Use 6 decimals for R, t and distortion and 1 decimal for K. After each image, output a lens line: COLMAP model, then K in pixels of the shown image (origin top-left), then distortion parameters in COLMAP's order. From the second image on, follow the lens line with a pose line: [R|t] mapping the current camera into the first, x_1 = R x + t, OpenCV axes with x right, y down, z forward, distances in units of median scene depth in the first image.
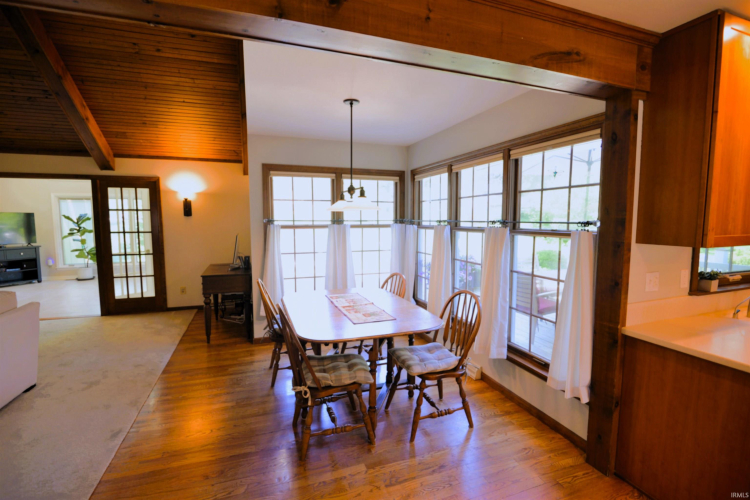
lens RADIAL K [[350.5, 0, 376.8], [0, 350.5, 249.1], [0, 0, 1]] dist [-0.009363, -0.000925]
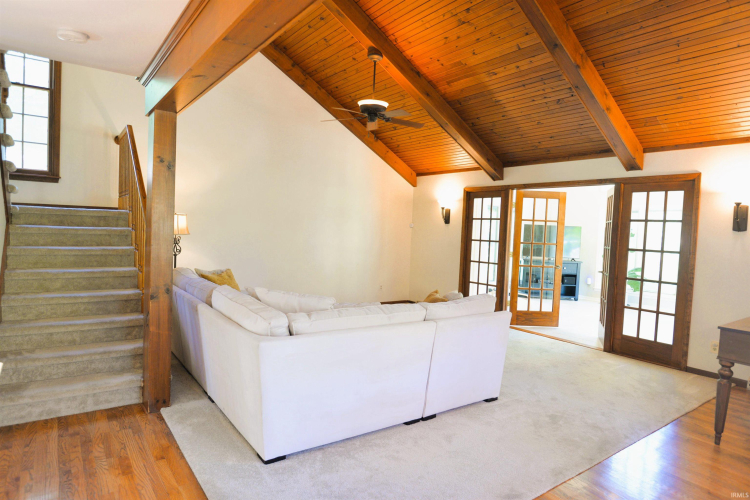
lens RADIAL K [[451.6, 0, 377.2], [0, 451.6, 250.9], [0, 0, 1]] dist [-0.012743, -0.000656]
pose [[0.280262, 0.059524, -0.958076, 0.048991], [-0.126820, 0.991623, 0.024510, 0.002370], [0.951509, 0.114634, 0.285463, 0.185780]]
